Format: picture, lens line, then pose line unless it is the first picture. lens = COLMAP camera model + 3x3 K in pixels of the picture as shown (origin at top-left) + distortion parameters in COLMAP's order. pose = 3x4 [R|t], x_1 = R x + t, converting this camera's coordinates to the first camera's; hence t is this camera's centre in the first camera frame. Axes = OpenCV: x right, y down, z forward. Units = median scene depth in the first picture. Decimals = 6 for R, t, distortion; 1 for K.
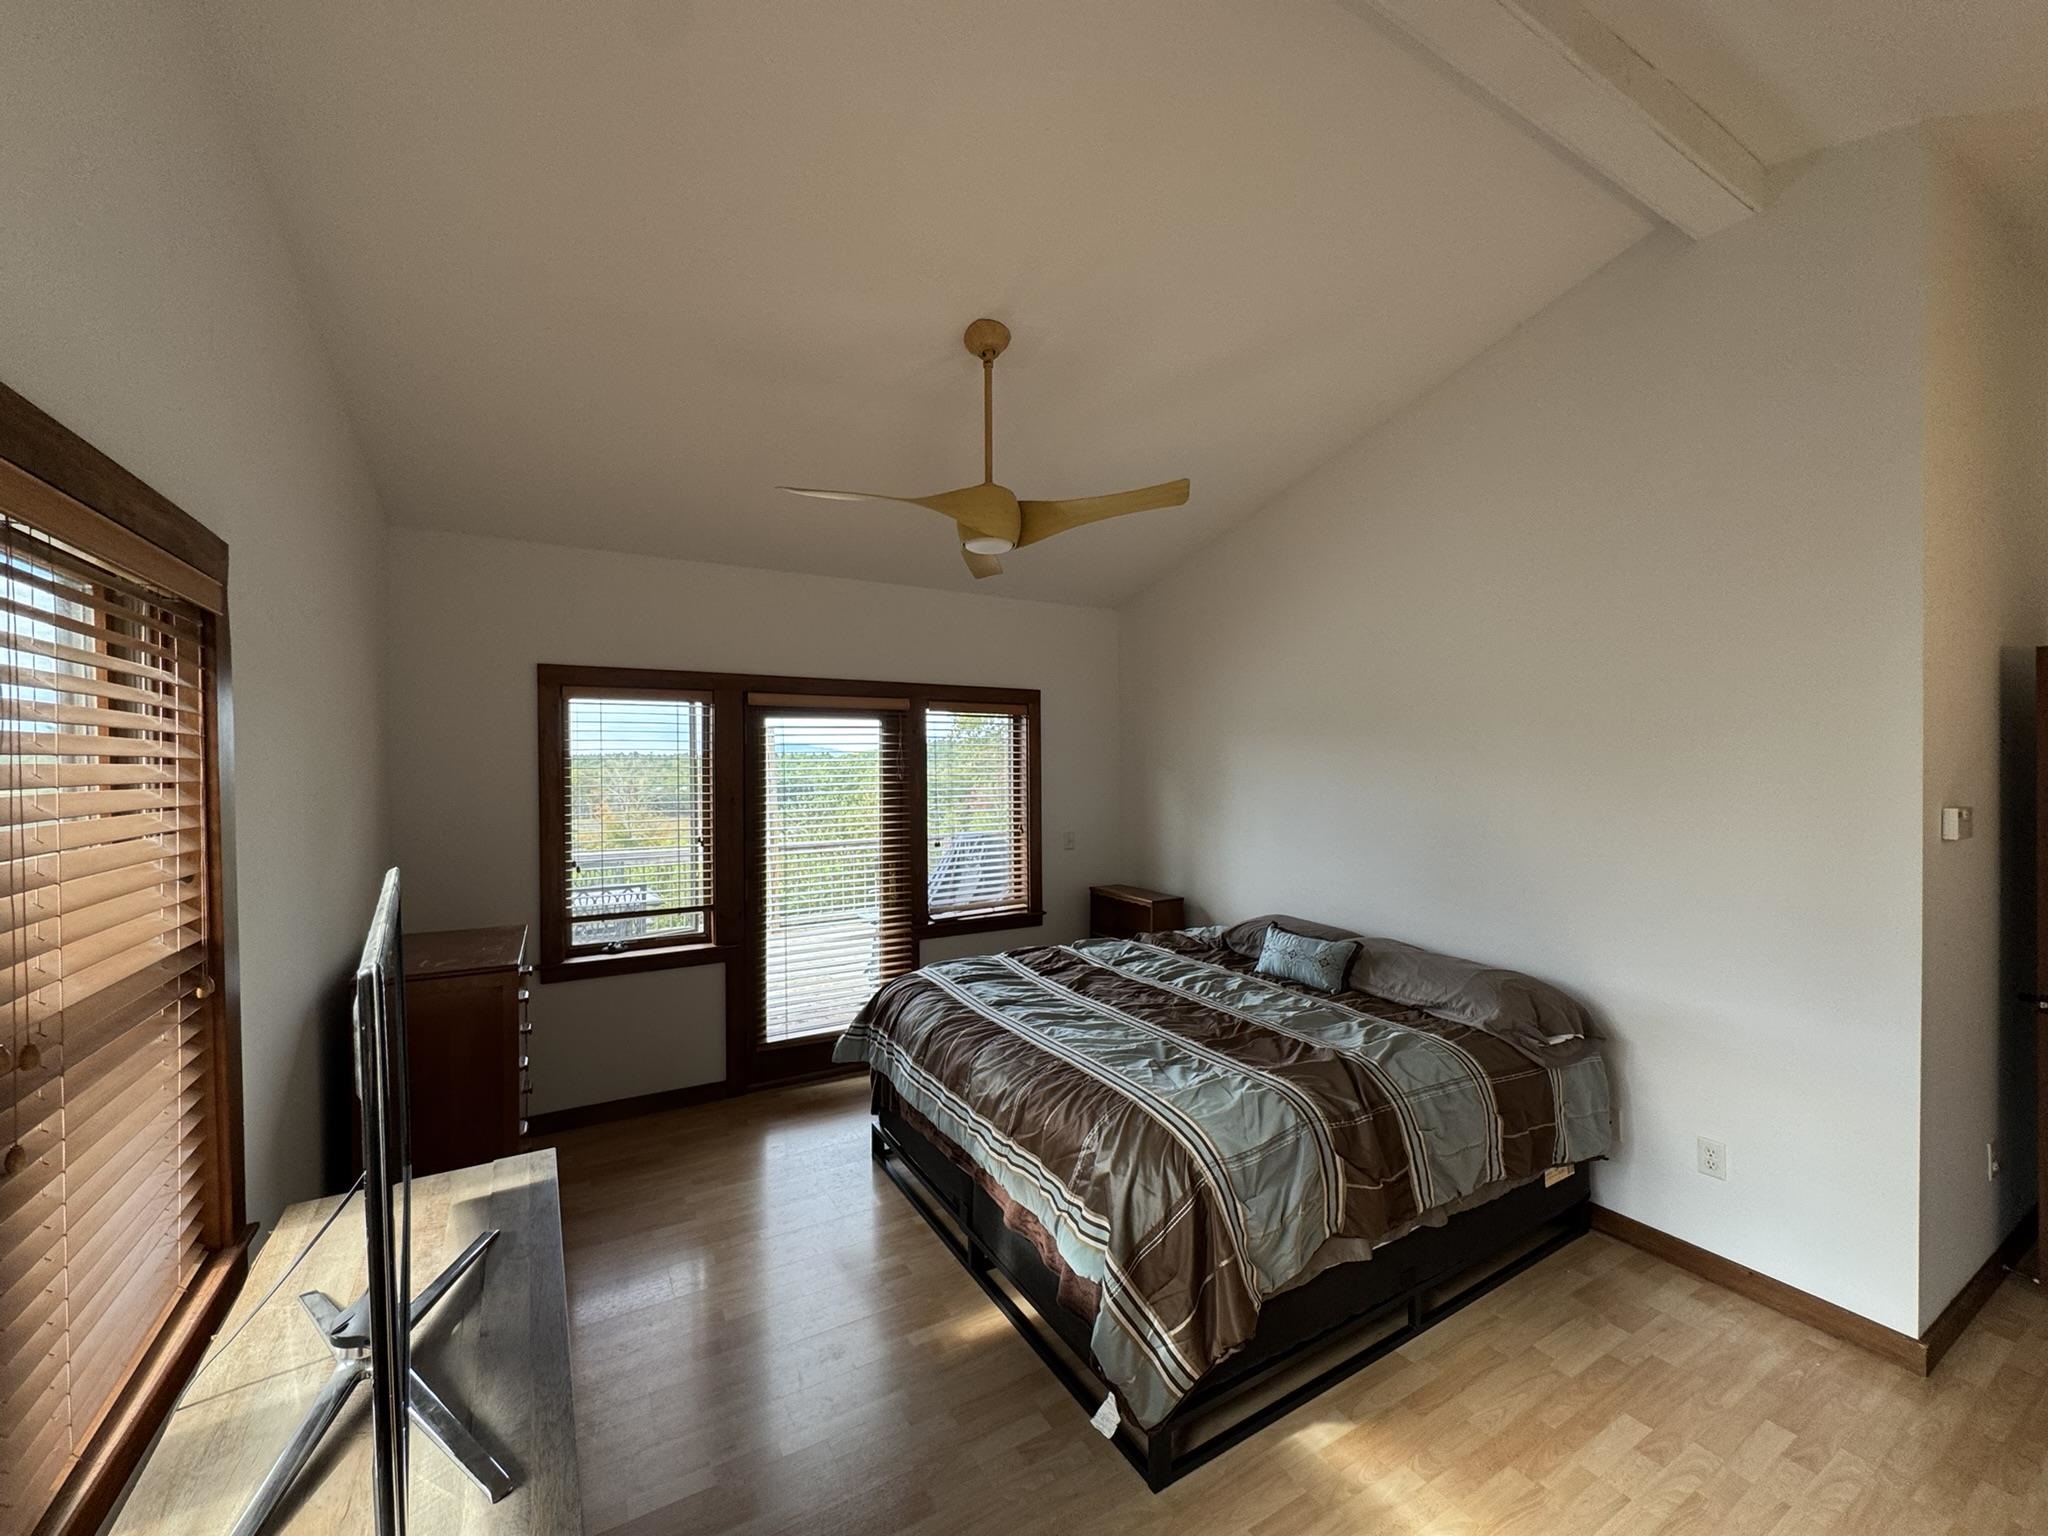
lens RADIAL K [[823.0, 0, 1024.0], [0, 823.0, 768.0], [0, 0, 1]] dist [-0.000475, -0.000105]
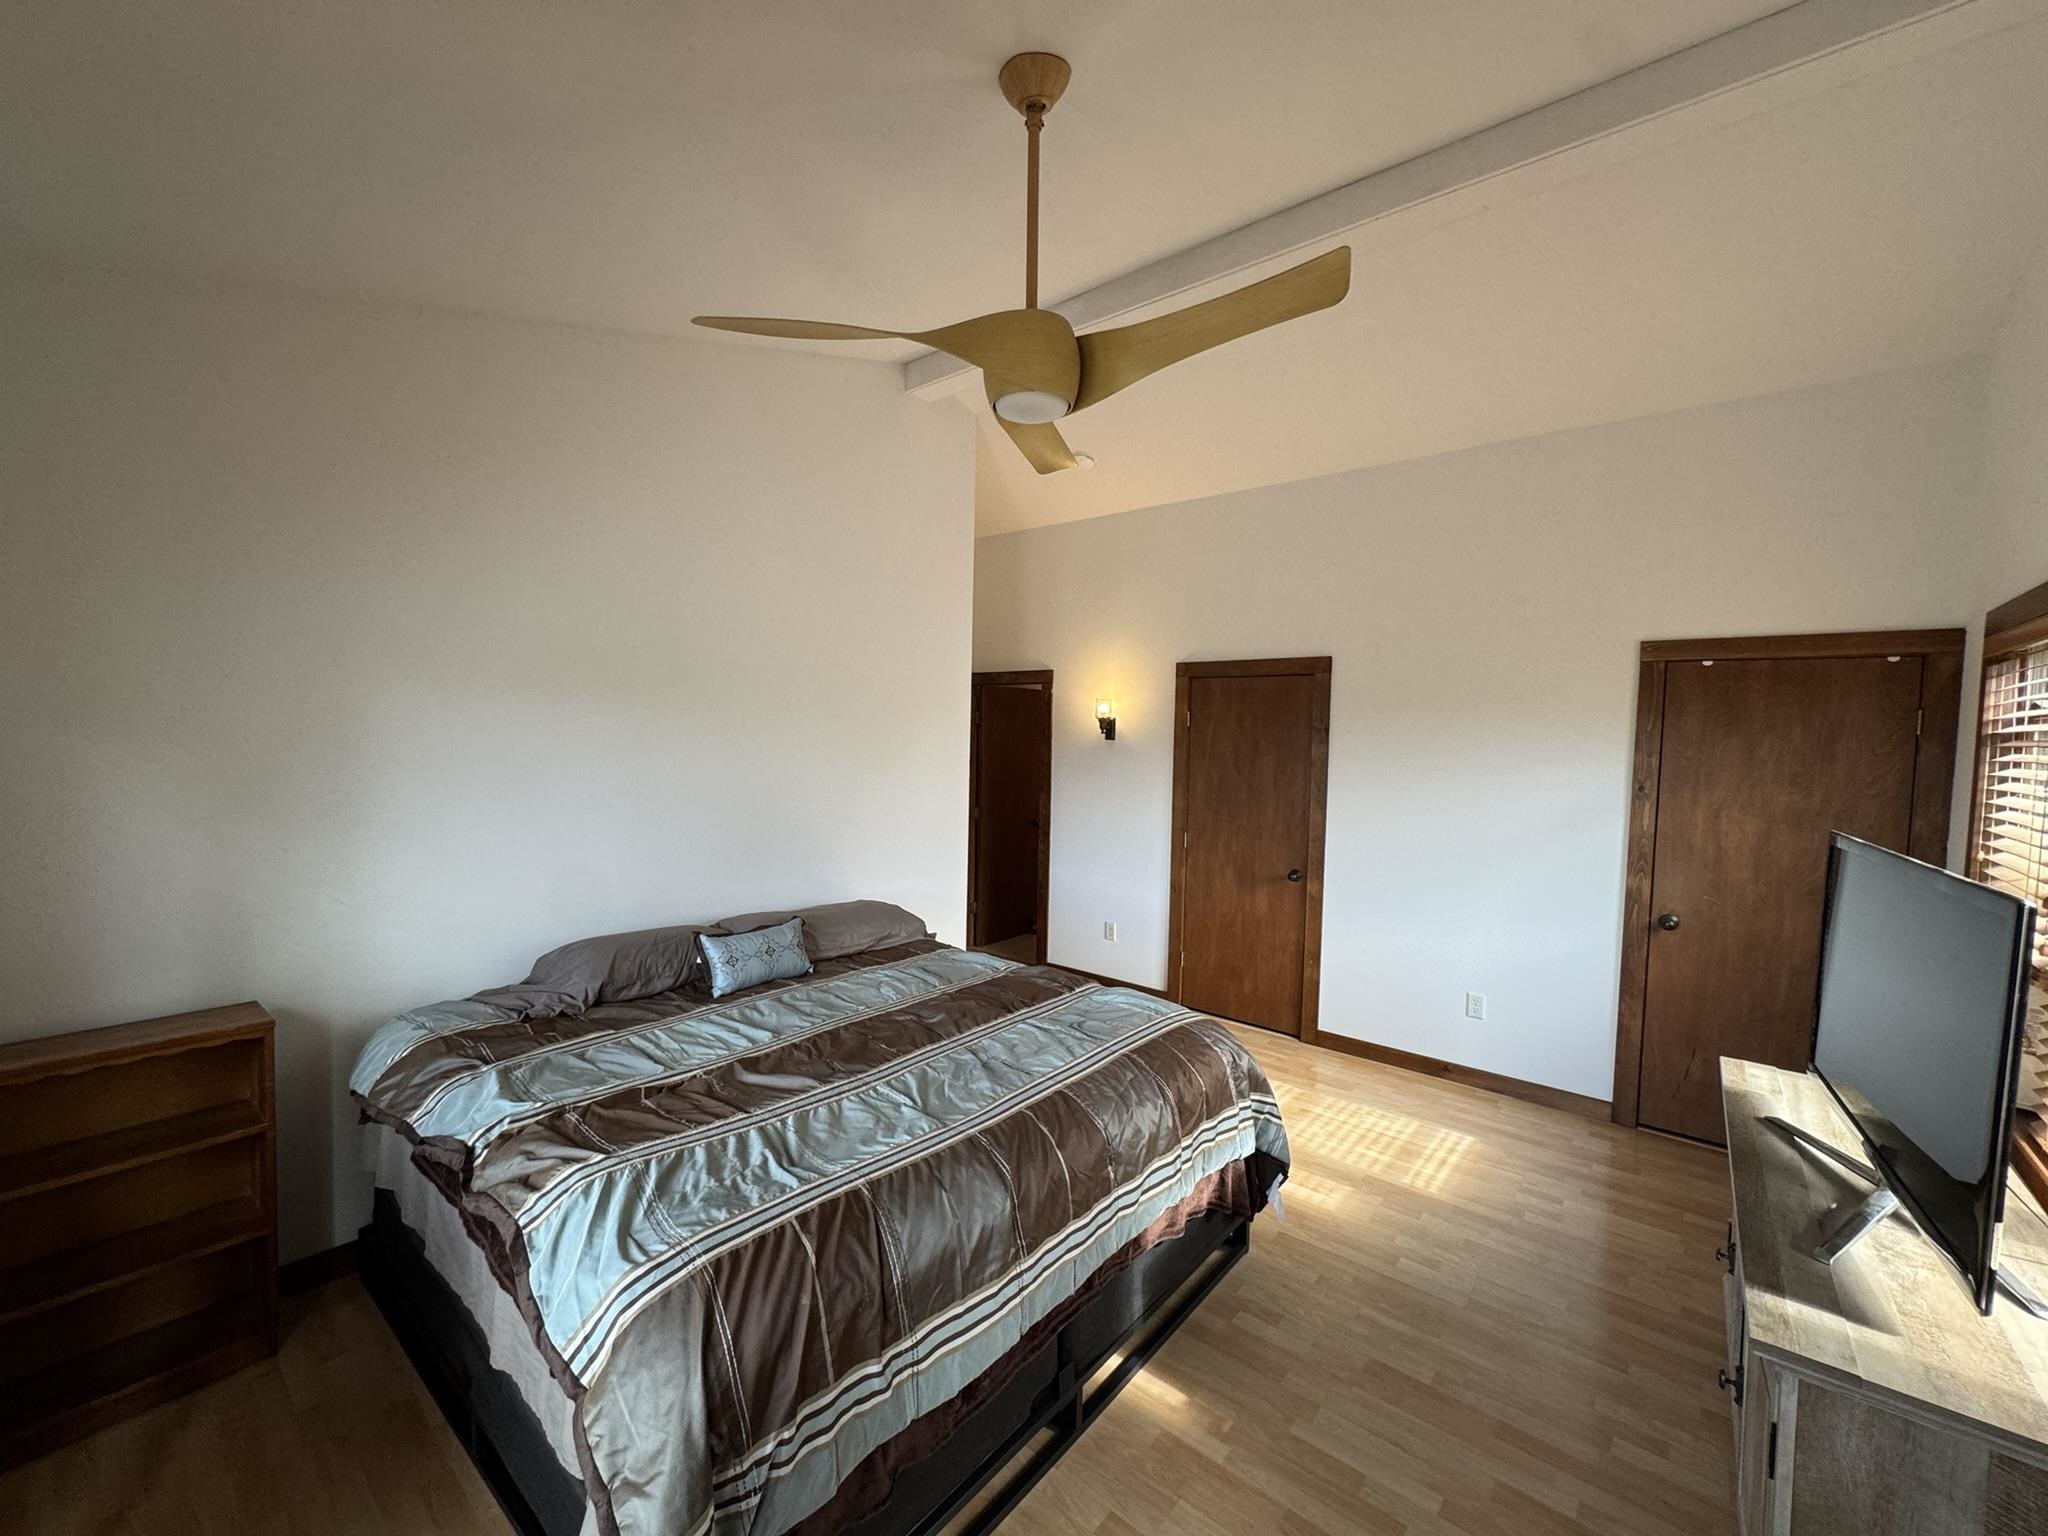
lens RADIAL K [[823.0, 0, 1024.0], [0, 823.0, 768.0], [0, 0, 1]] dist [-0.000475, -0.000105]
pose [[-0.341251, -0.046387, 0.938827, -0.772697], [-0.008518, 0.998893, 0.046258, -0.014606], [-0.939934, 0.007788, -0.341268, 1.409757]]
